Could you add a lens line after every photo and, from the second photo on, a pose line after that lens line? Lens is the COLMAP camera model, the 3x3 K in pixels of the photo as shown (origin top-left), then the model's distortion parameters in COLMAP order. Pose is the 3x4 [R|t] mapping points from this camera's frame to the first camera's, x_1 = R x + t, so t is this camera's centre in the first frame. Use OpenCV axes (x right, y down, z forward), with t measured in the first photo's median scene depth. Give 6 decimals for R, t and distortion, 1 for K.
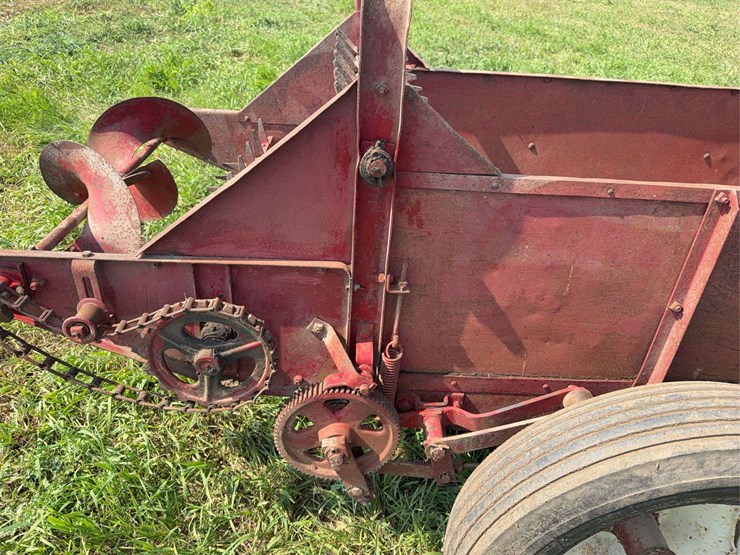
lens RADIAL K [[520.6, 0, 370.0], [0, 520.6, 277.5], [0, 0, 1]] dist [0.053211, -0.100436]
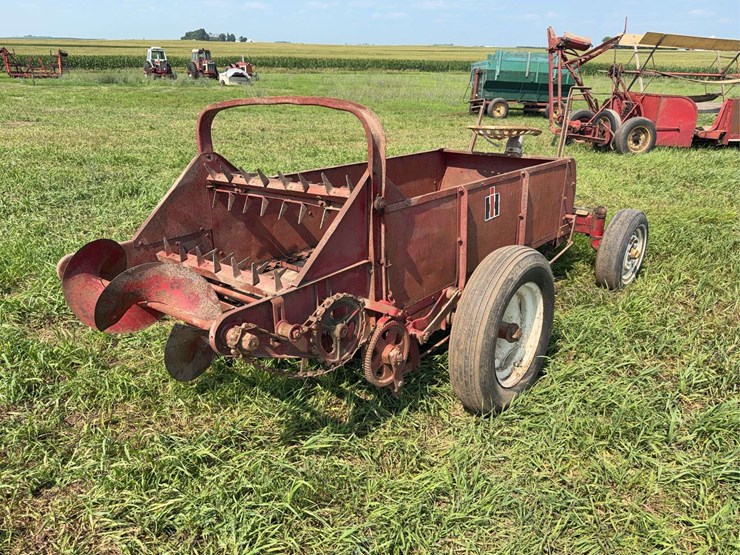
lens RADIAL K [[529.7, 0, 370.0], [0, 529.7, 277.5], [0, 0, 1]] dist [0.043141, -0.069217]
pose [[0.654324, -0.317333, 0.686411, -1.363854], [0.449358, 0.893219, -0.015411, 0.064925], [-0.608225, 0.318528, 0.727051, -0.418947]]
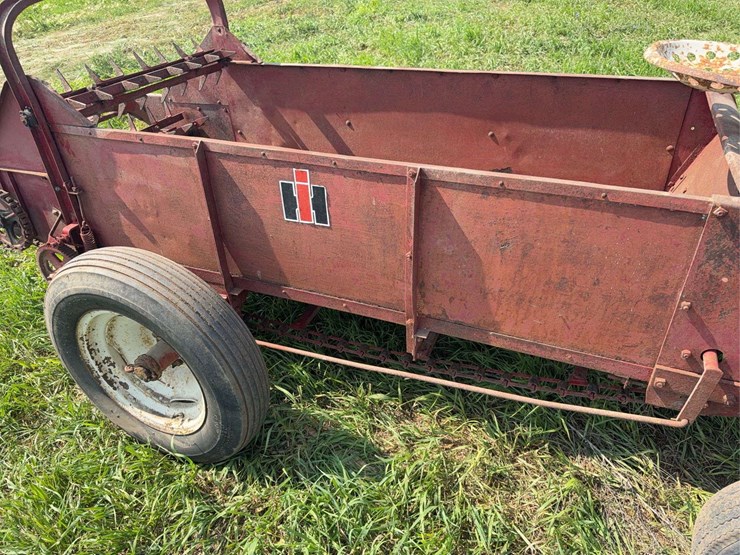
lens RADIAL K [[529.7, 0, 370.0], [0, 529.7, 277.5], [0, 0, 1]] dist [0.043141, -0.069217]
pose [[0.898468, 0.137571, -0.416928, 1.712870], [-0.131714, 0.990357, 0.042942, 0.098055], [0.418815, 0.016334, 0.907925, -0.227645]]
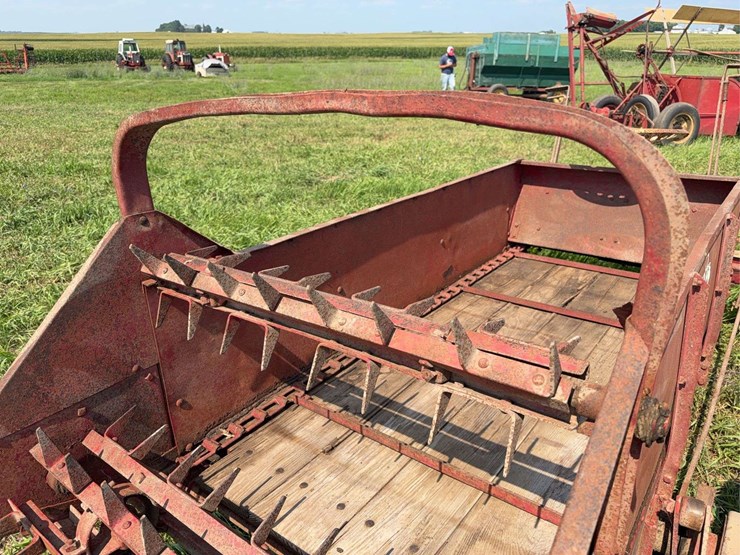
lens RADIAL K [[536.1, 0, 372.7], [0, 536.1, 269.1], [0, 0, 1]] dist [0.021953, -0.042132]
pose [[0.622631, -0.339729, 0.704922, -0.550352], [0.478387, 0.878149, 0.000672, -0.469653], [-0.619255, 0.336807, 0.709284, 0.525459]]
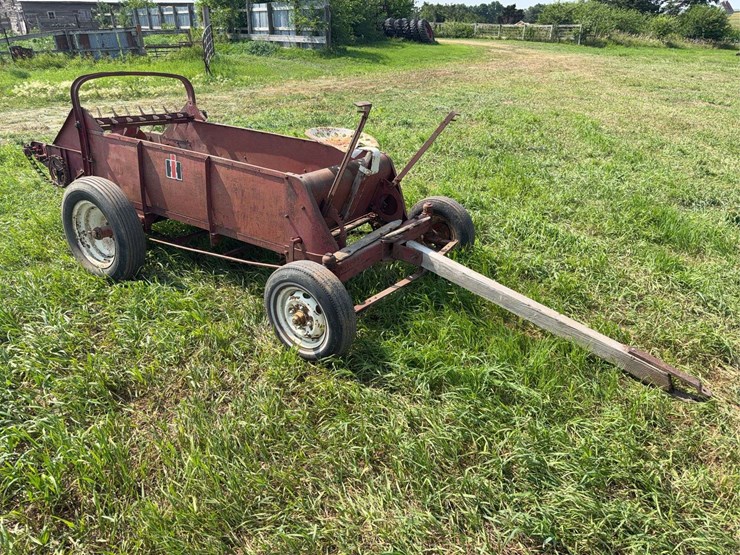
lens RADIAL K [[517.0, 0, 367.1], [0, 517.0, 272.8], [0, 0, 1]] dist [0.036775, -0.059227]
pose [[0.832219, 0.200012, -0.517115, 3.826318], [-0.293514, 0.950187, -0.104850, 0.600242], [0.470385, 0.239038, 0.849470, -1.097442]]
